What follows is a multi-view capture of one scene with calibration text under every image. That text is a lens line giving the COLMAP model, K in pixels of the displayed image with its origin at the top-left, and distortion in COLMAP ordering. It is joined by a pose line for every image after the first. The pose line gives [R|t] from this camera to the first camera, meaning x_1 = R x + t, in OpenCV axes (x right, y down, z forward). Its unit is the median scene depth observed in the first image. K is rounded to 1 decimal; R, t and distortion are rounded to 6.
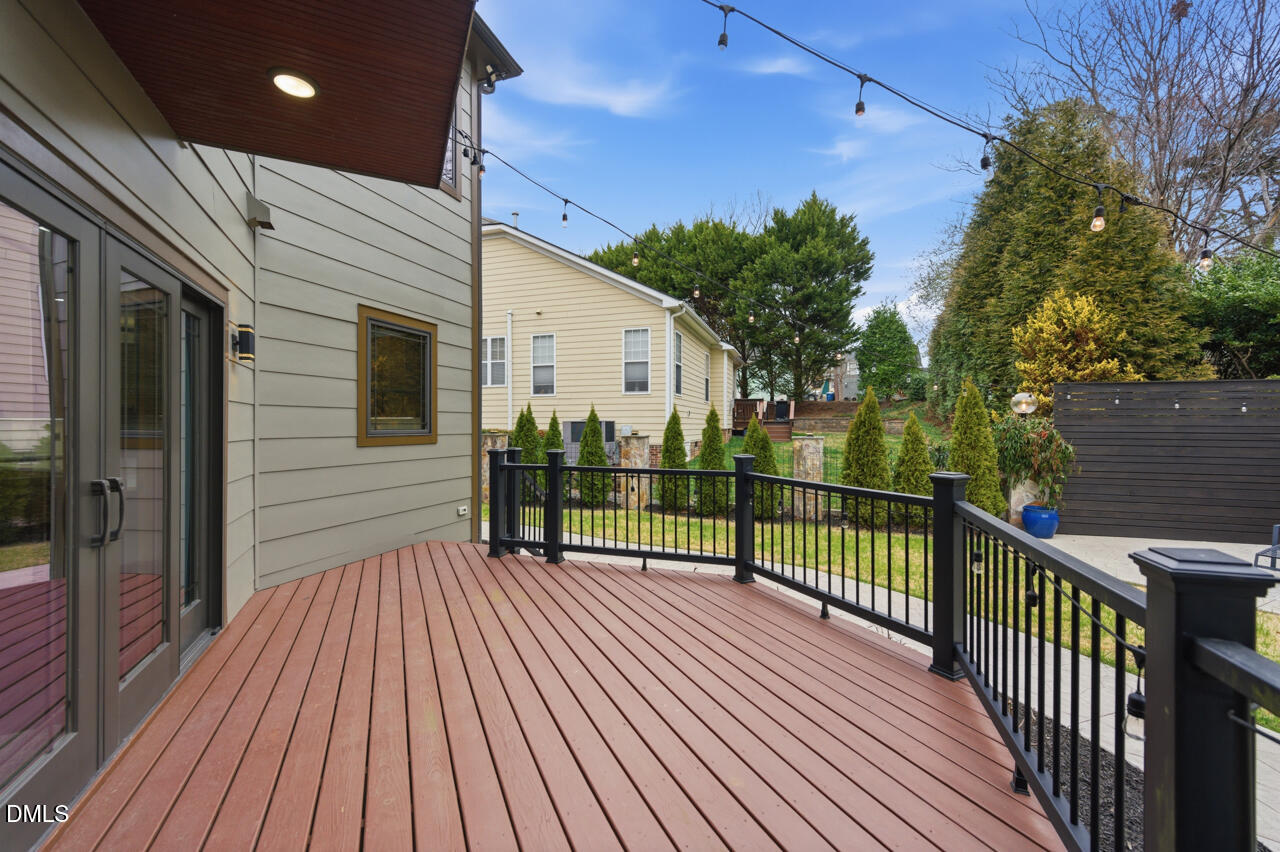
lens RADIAL K [[512.8, 0, 642.0], [0, 512.8, 426.5], [0, 0, 1]] dist [0.004807, -0.000893]
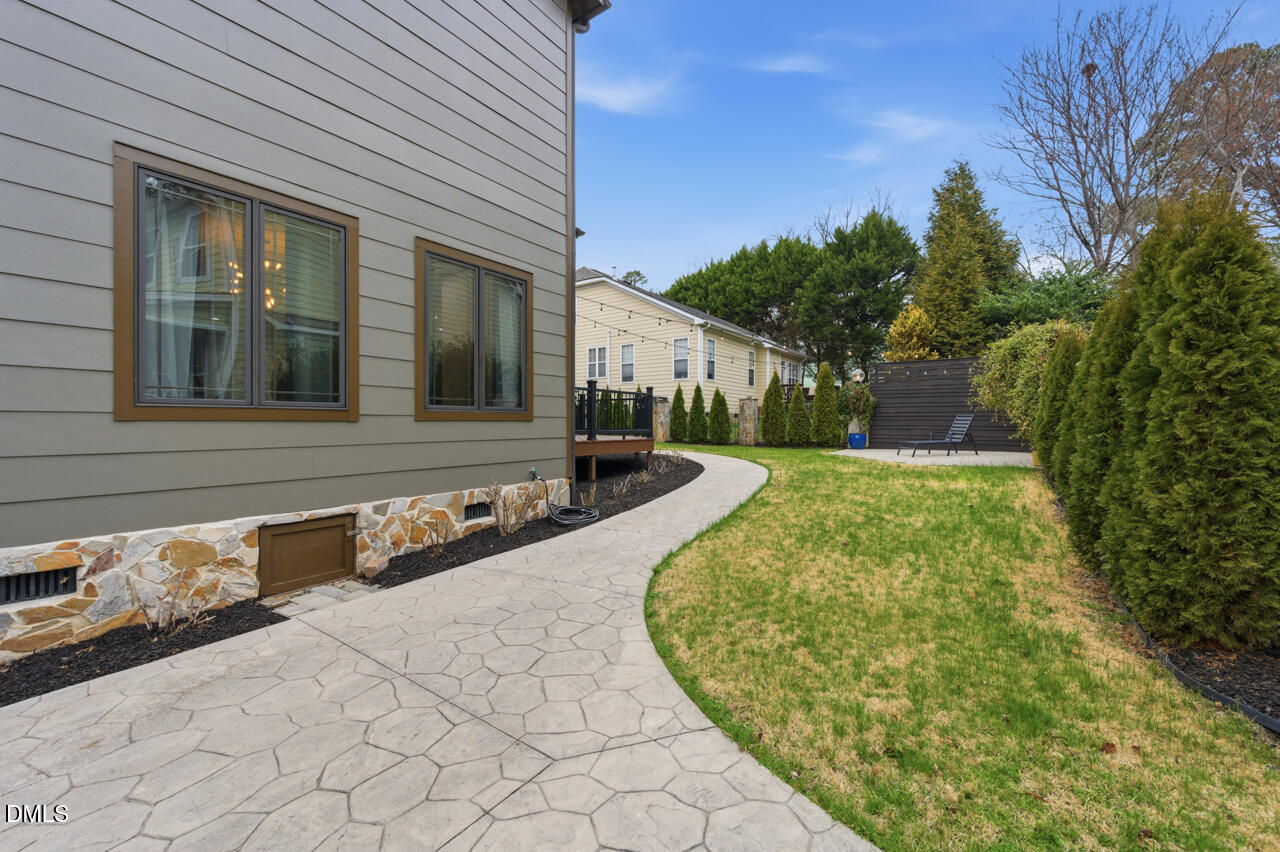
lens RADIAL K [[512.8, 0, 637.1], [0, 512.8, 425.3], [0, 0, 1]] dist [0.004807, -0.000893]
pose [[0.956459, 0.001349, -0.291863, 0.286461], [-0.001308, 0.999999, 0.000337, 0.067719], [0.291863, 0.000059, 0.956460, -0.485577]]
